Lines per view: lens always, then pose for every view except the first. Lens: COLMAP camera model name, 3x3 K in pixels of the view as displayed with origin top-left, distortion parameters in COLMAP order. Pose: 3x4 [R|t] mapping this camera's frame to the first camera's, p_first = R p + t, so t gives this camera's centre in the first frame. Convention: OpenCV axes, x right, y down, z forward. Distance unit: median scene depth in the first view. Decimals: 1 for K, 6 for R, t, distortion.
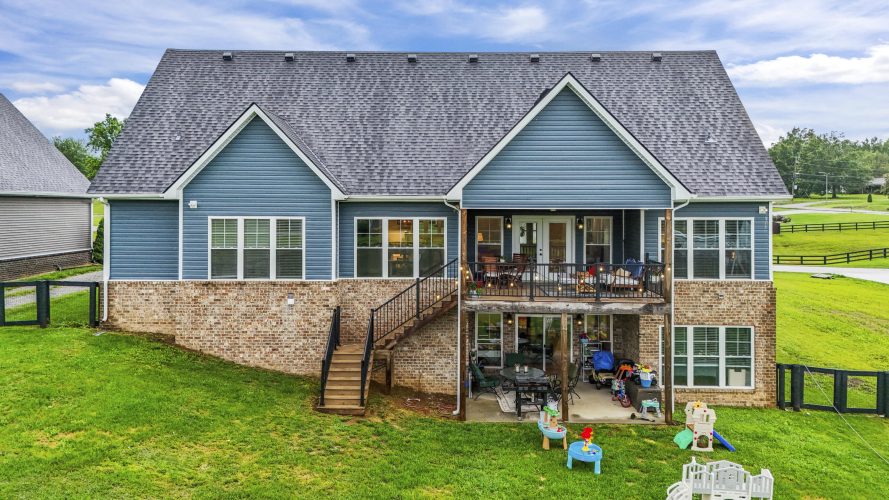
lens RADIAL K [[658.0, 0, 453.6], [0, 658.0, 203.5], [0, 0, 1]] dist [0.046759, -0.027810]
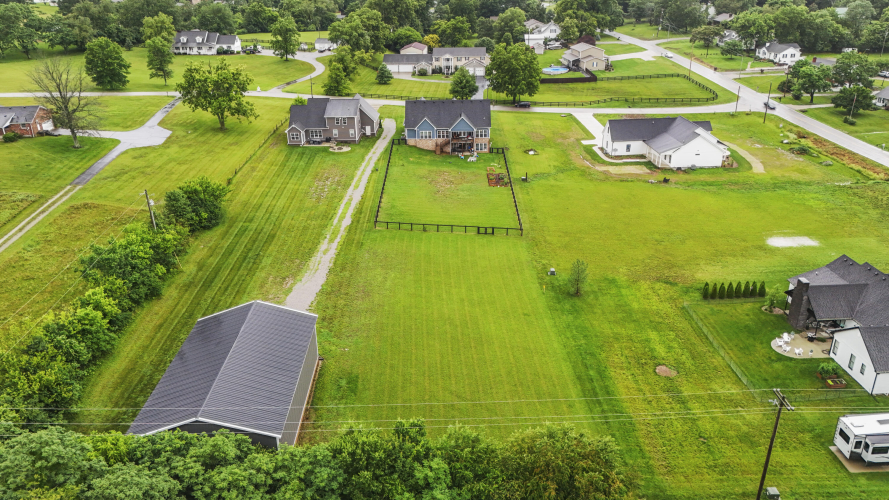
lens RADIAL K [[658.0, 0, 452.9], [0, 658.0, 253.1], [0, 0, 1]] dist [0.046759, -0.027810]
pose [[0.999823, -0.017161, -0.007736, 0.072237], [0.018824, 0.913042, 0.407432, -1.887664], [0.000072, -0.407505, 0.913203, -6.944639]]
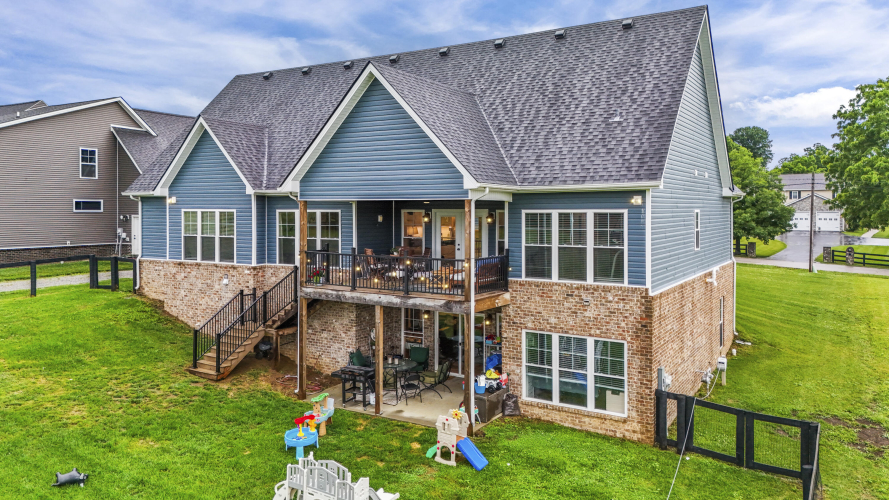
lens RADIAL K [[658.0, 0, 445.3], [0, 658.0, 207.4], [0, 0, 1]] dist [0.046759, -0.027810]
pose [[0.862264, -0.003582, -0.506446, 0.679087], [0.003772, 0.999993, -0.000652, 0.018321], [0.506445, -0.001348, 0.862271, 0.178302]]
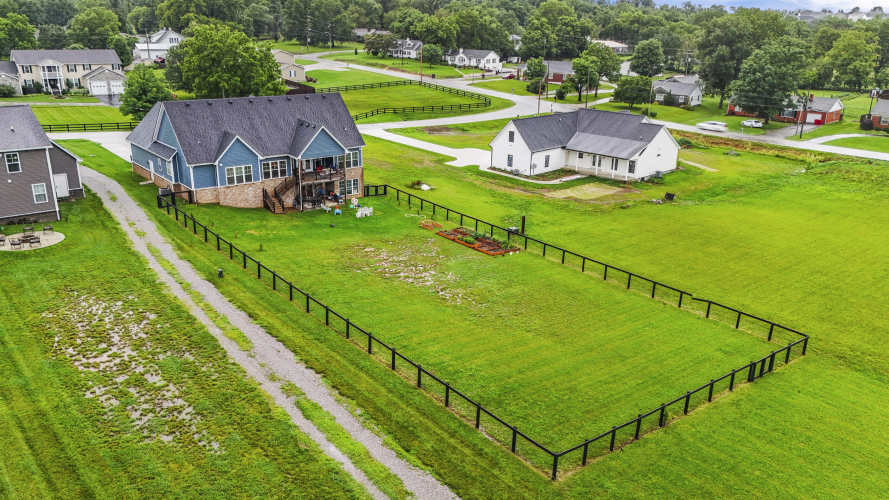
lens RADIAL K [[658.0, 0, 451.0], [0, 658.0, 259.5], [0, 0, 1]] dist [0.046759, -0.027810]
pose [[0.760058, -0.209471, 0.615170, -1.689170], [-0.020815, 0.938293, 0.345216, -0.745390], [-0.649522, -0.275189, 0.708796, -2.335760]]
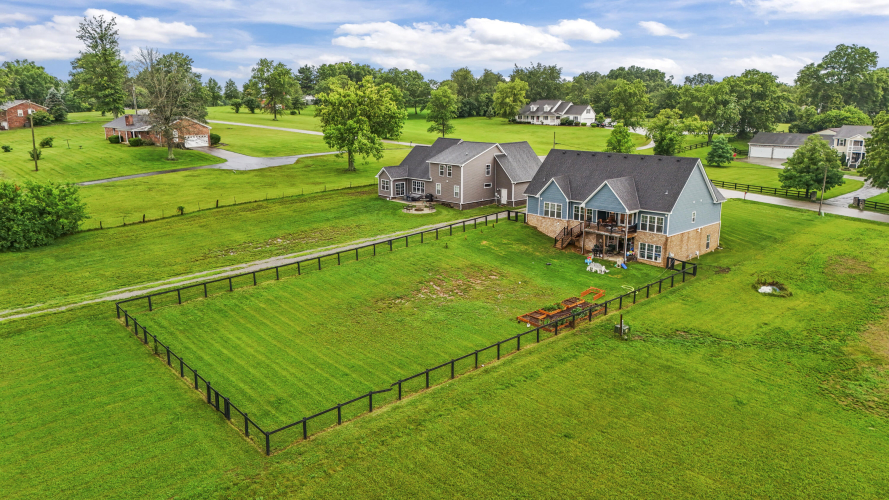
lens RADIAL K [[658.0, 0, 439.4], [0, 658.0, 240.9], [0, 0, 1]] dist [0.046759, -0.027810]
pose [[0.684386, 0.149071, -0.713718, 2.250854], [0.007447, 0.977396, 0.211286, -0.639035], [0.729082, -0.149916, 0.667806, -2.388561]]
